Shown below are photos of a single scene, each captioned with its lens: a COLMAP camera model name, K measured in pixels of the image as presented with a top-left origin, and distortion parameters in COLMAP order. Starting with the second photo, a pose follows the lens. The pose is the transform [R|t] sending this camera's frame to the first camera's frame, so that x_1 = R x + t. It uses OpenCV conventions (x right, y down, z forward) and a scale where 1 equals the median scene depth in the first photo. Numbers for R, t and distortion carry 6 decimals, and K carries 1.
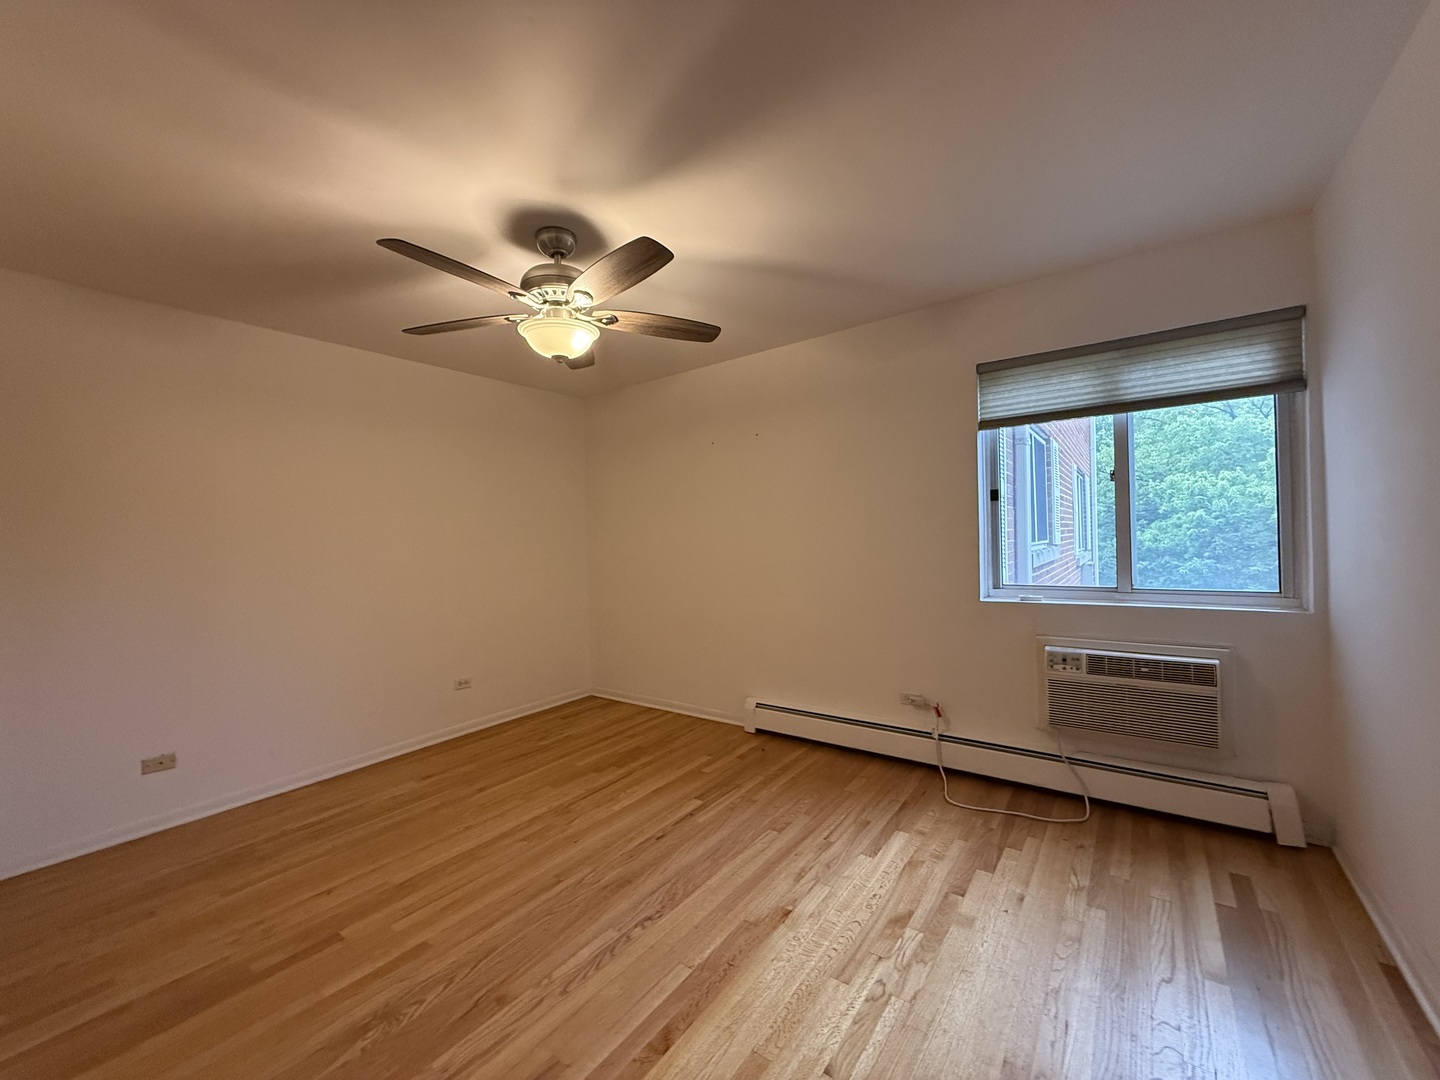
lens RADIAL K [[571.0, 0, 716.1], [0, 571.0, 537.1], [0, 0, 1]] dist [0.000342, 0.000136]
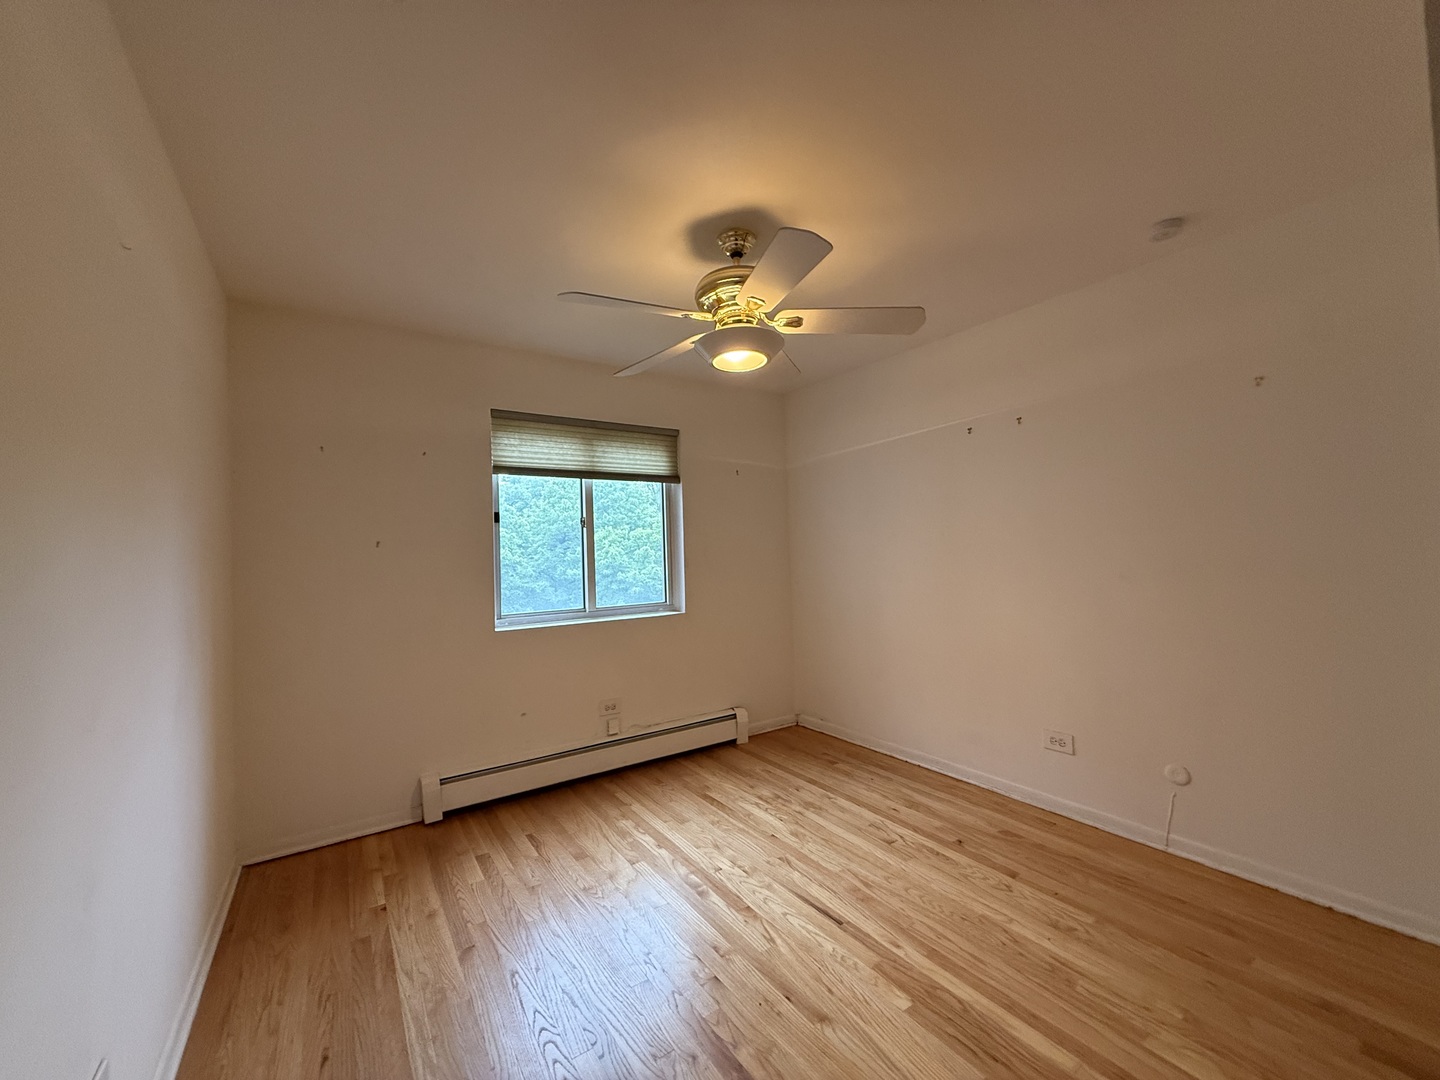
lens RADIAL K [[570.6, 0, 720.0], [0, 570.6, 540.0], [0, 0, 1]] dist [0.001003, 0.000059]
pose [[0.323009, 0.050220, 0.945063, -1.112511], [0.016036, 0.998157, -0.058522, 0.028420], [-0.946260, 0.034058, 0.321608, 0.753430]]
